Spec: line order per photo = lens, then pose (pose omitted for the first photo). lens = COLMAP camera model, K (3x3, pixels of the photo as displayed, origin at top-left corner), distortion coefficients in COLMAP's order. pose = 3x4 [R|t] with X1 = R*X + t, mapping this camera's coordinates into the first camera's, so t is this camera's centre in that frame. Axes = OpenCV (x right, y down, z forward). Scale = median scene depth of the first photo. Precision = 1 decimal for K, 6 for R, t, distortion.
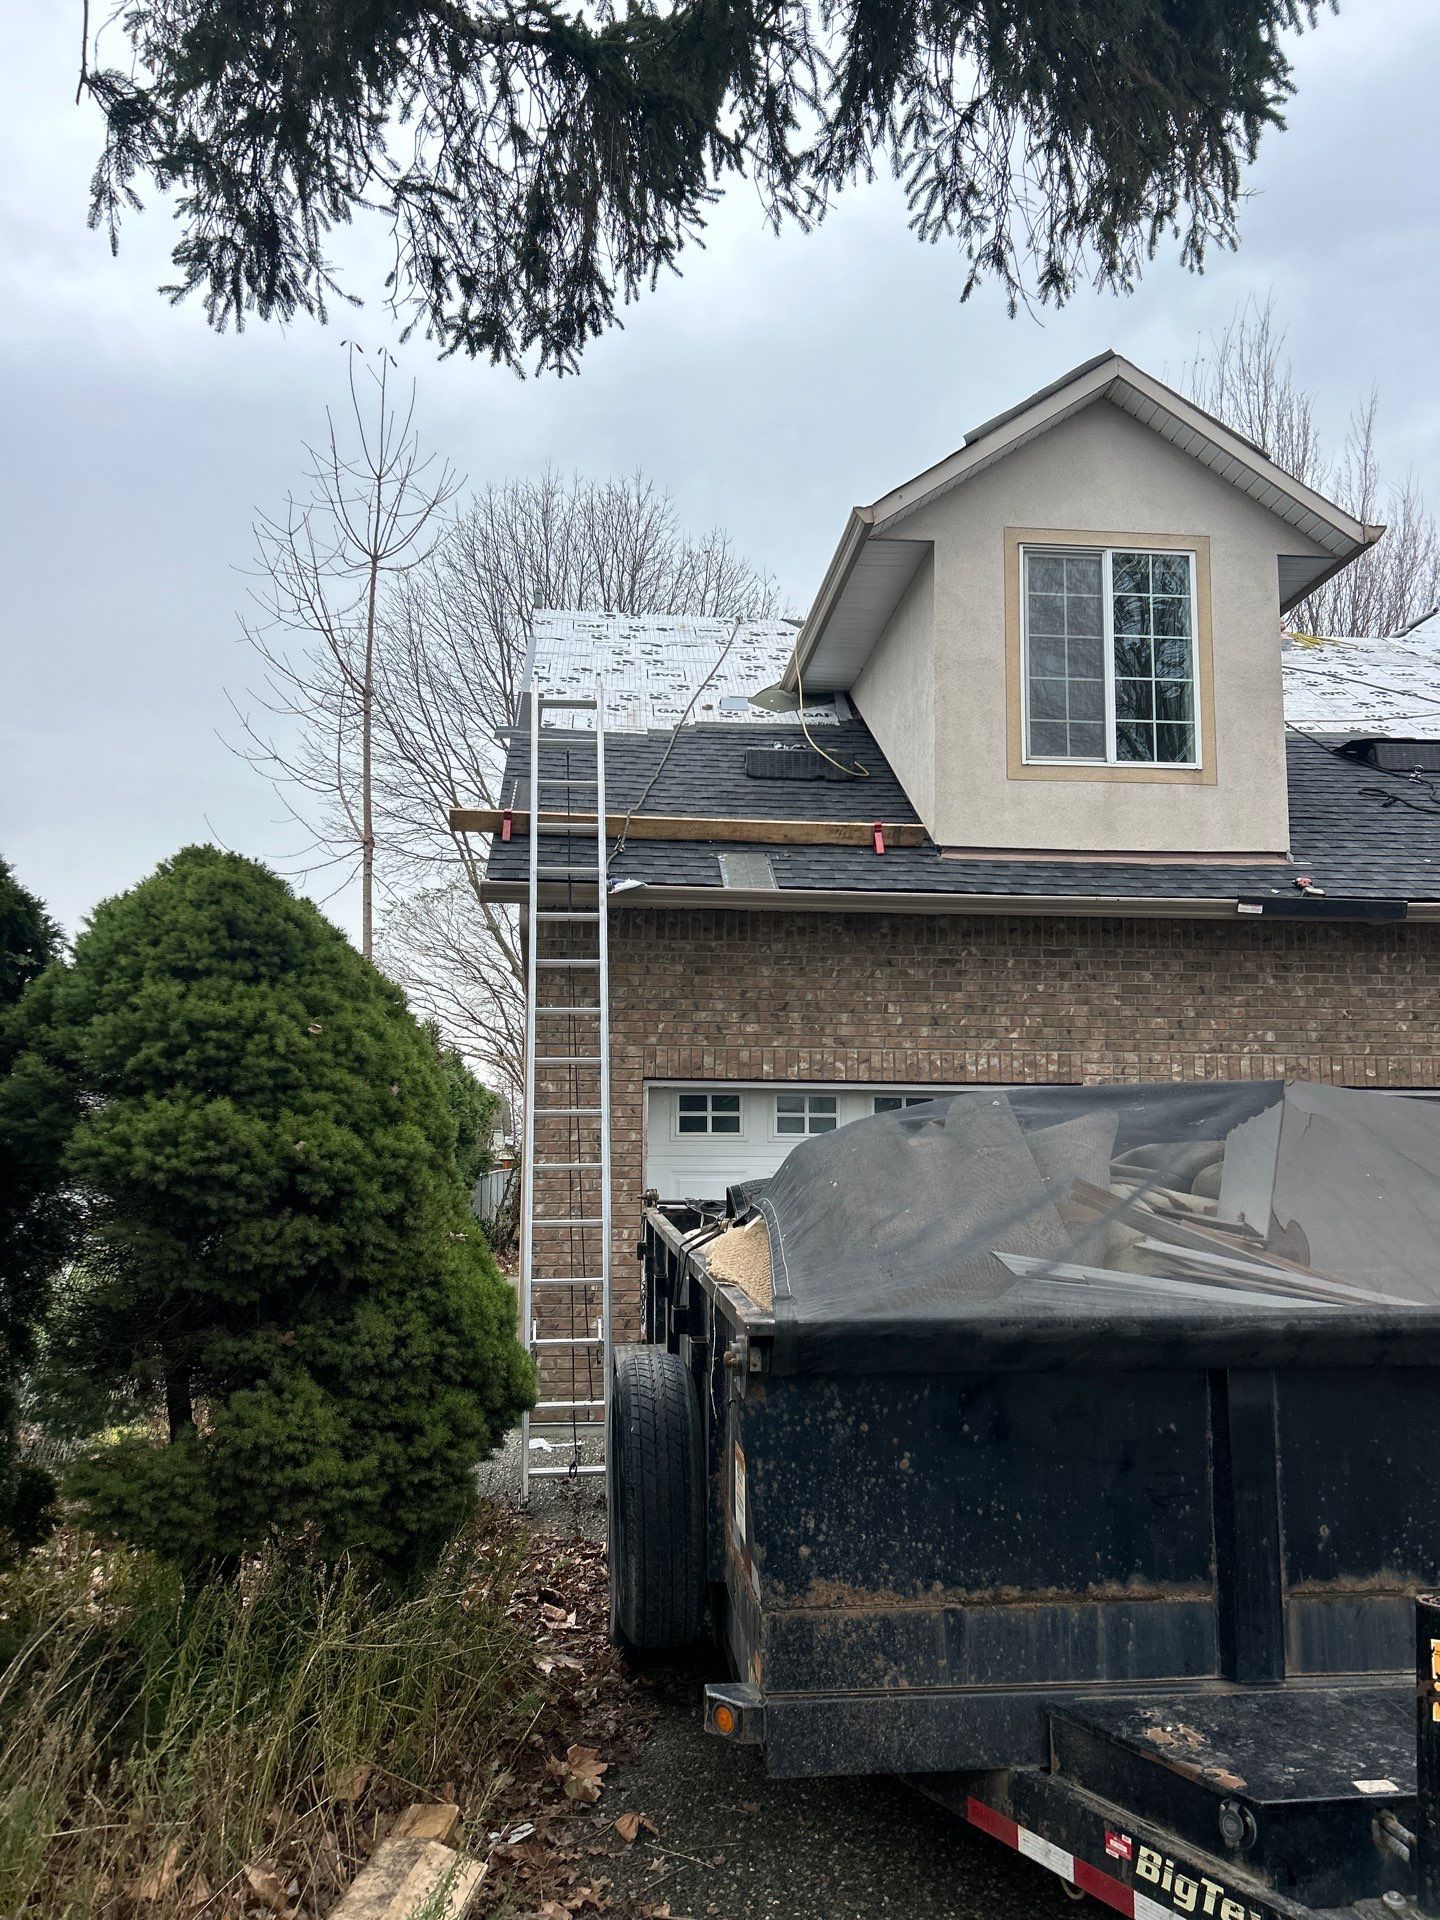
lens RADIAL K [[1405.1, 0, 708.0], [0, 1405.1, 964.4], [0, 0, 1]] dist [0.039699, -0.022720]
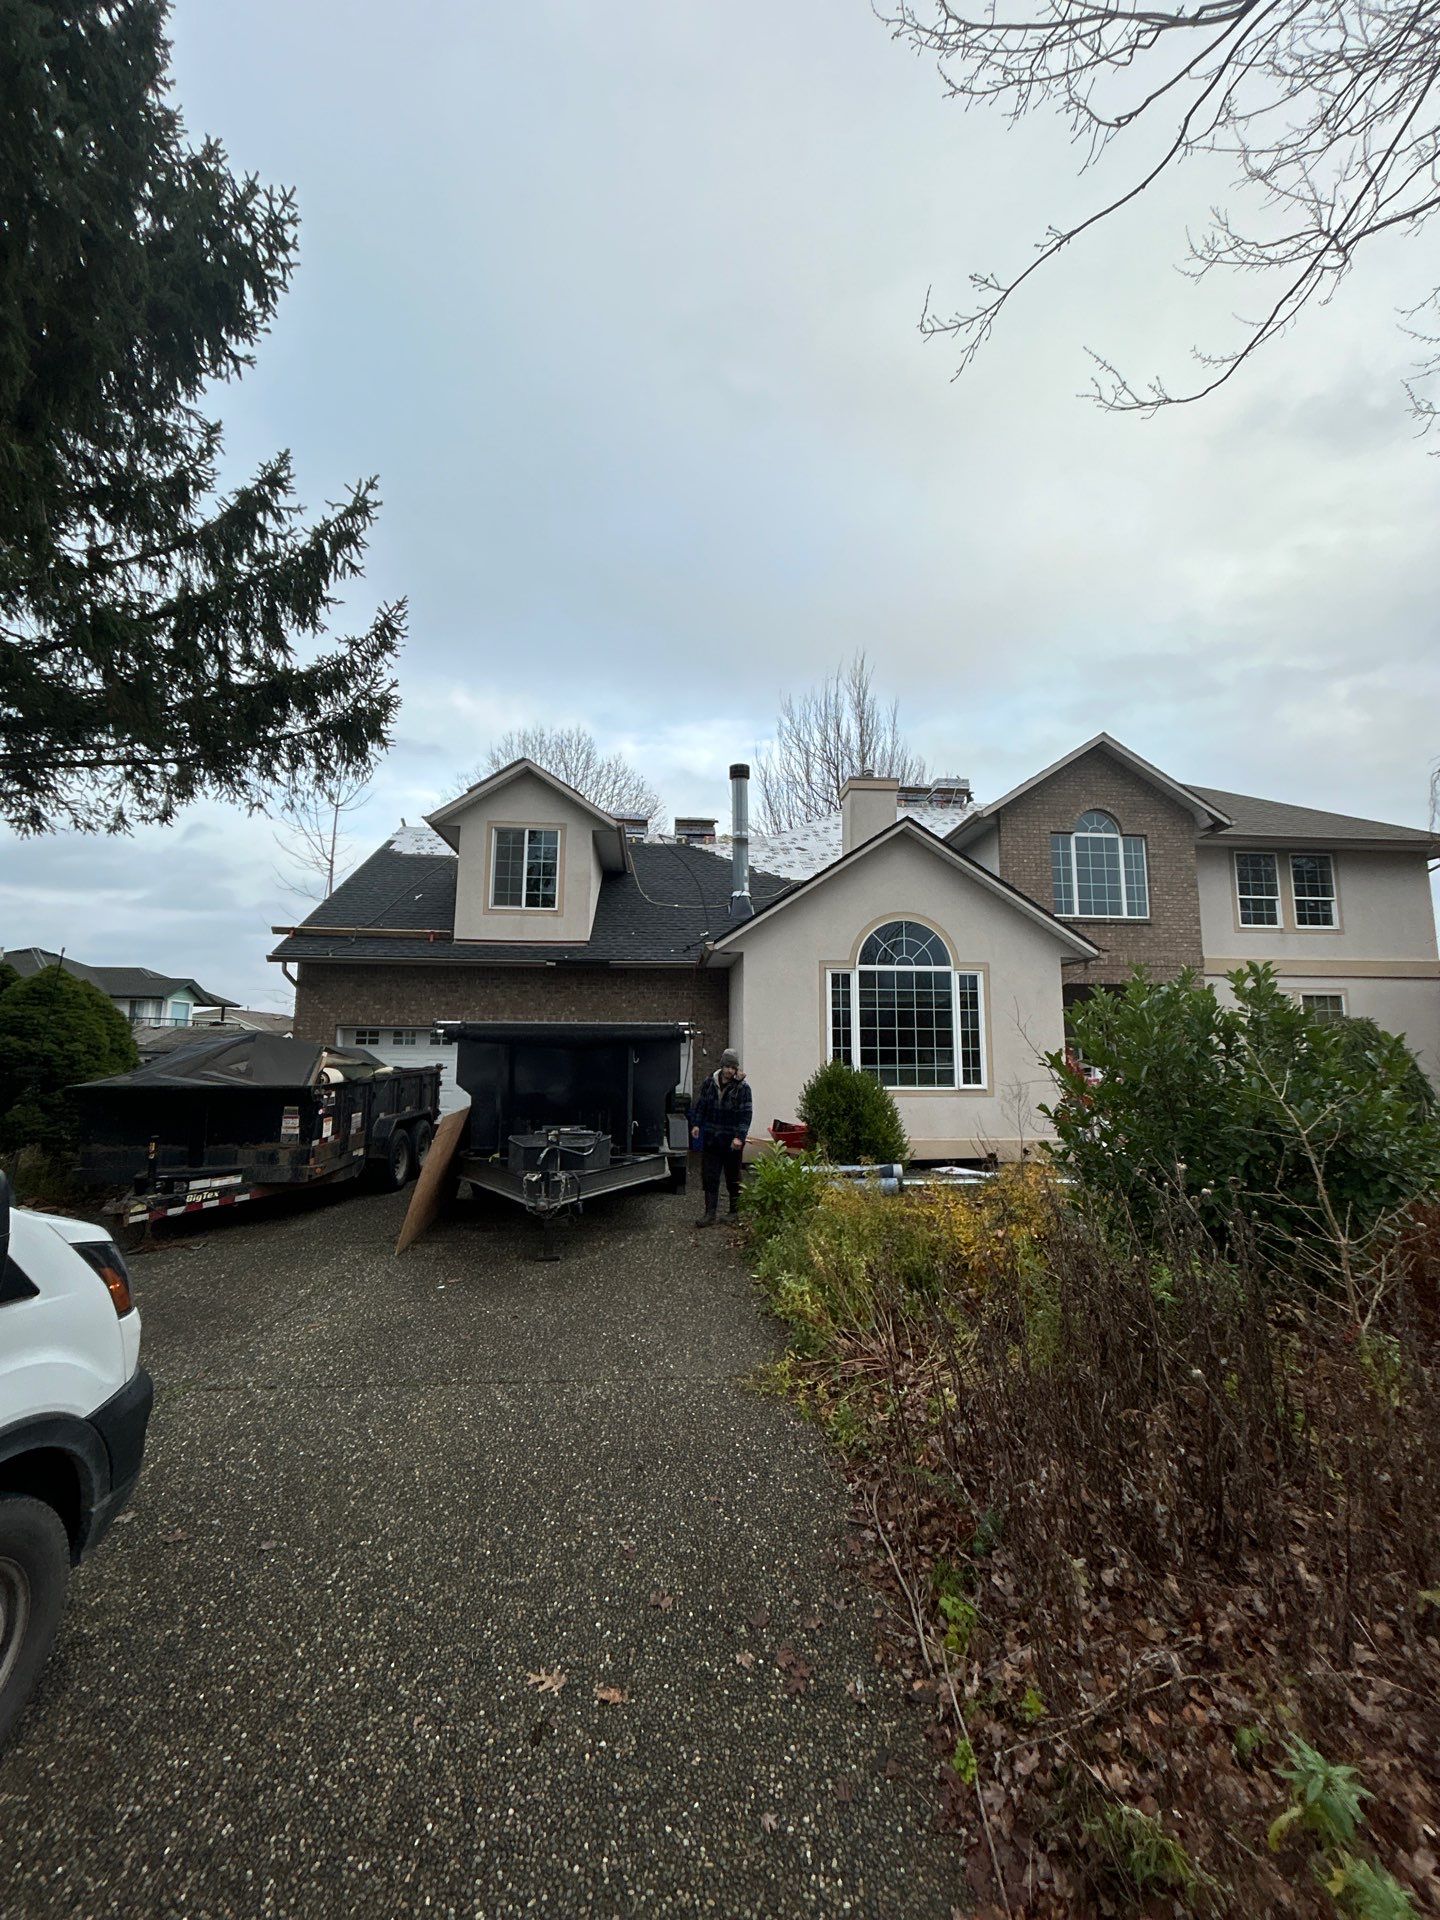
lens RADIAL K [[746.3, 0, 720.0], [0, 746.3, 960.0], [0, 0, 1]] dist [-0.001006, -0.000168]
pose [[0.999982, -0.001215, -0.005942, 0.772041], [0.001275, 0.999948, 0.010154, -0.064794], [0.005929, -0.010161, 0.999931, -0.505278]]
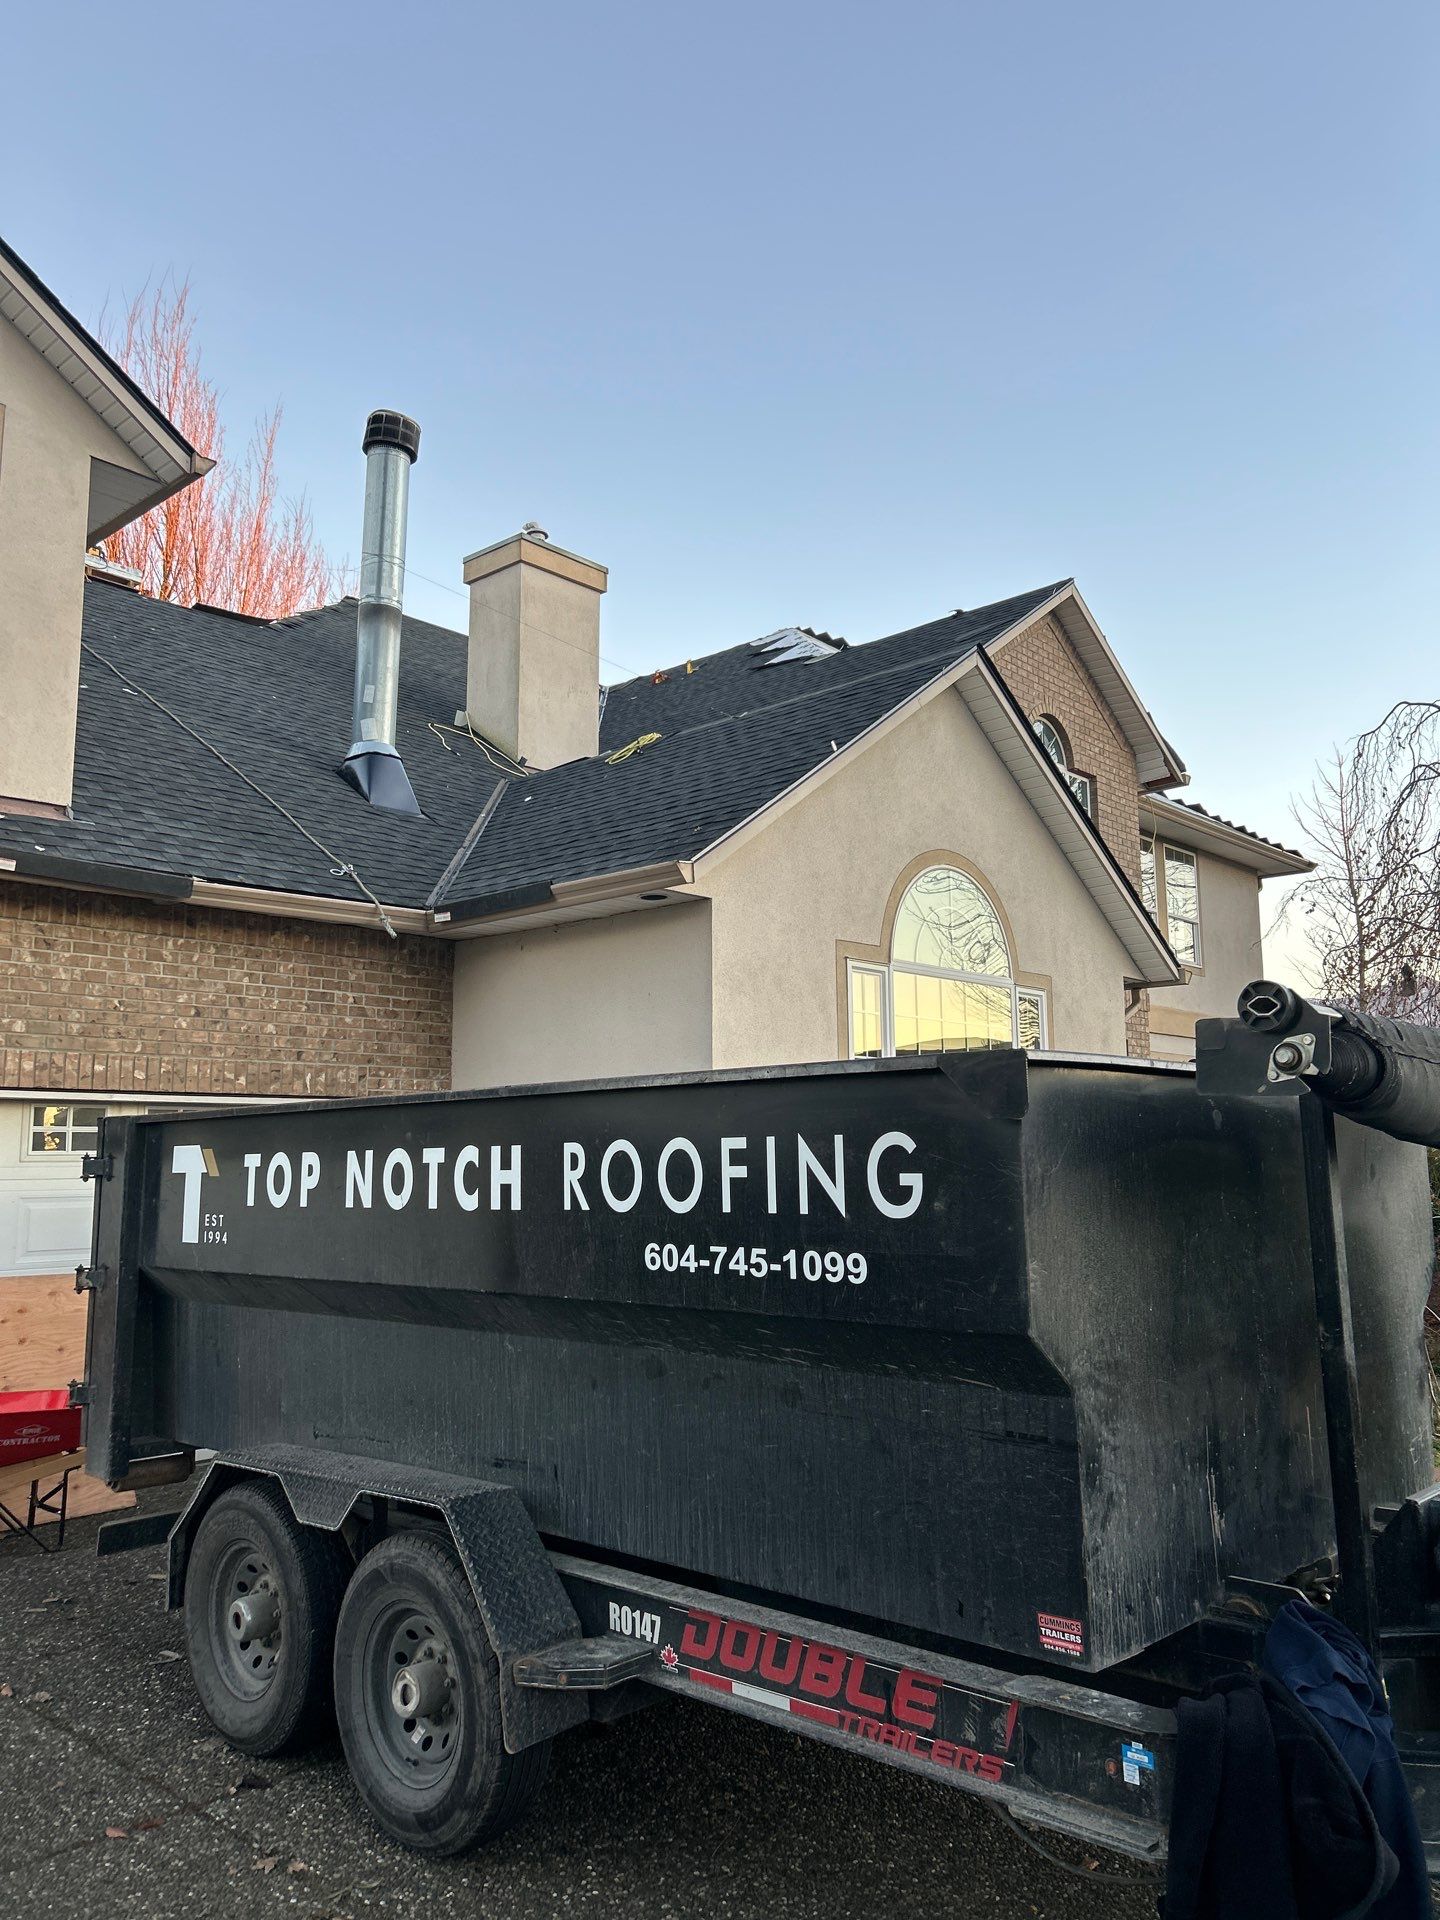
lens RADIAL K [[1426.9, 0, 663.0], [0, 1426.9, 997.1], [0, 0, 1]] dist [0.025528, -0.000024]
pose [[0.756029, 0.064529, 0.651350, 0.138572], [-0.074155, 0.997166, -0.012716, 0.017180], [-0.650324, -0.038687, 0.758671, 0.136931]]
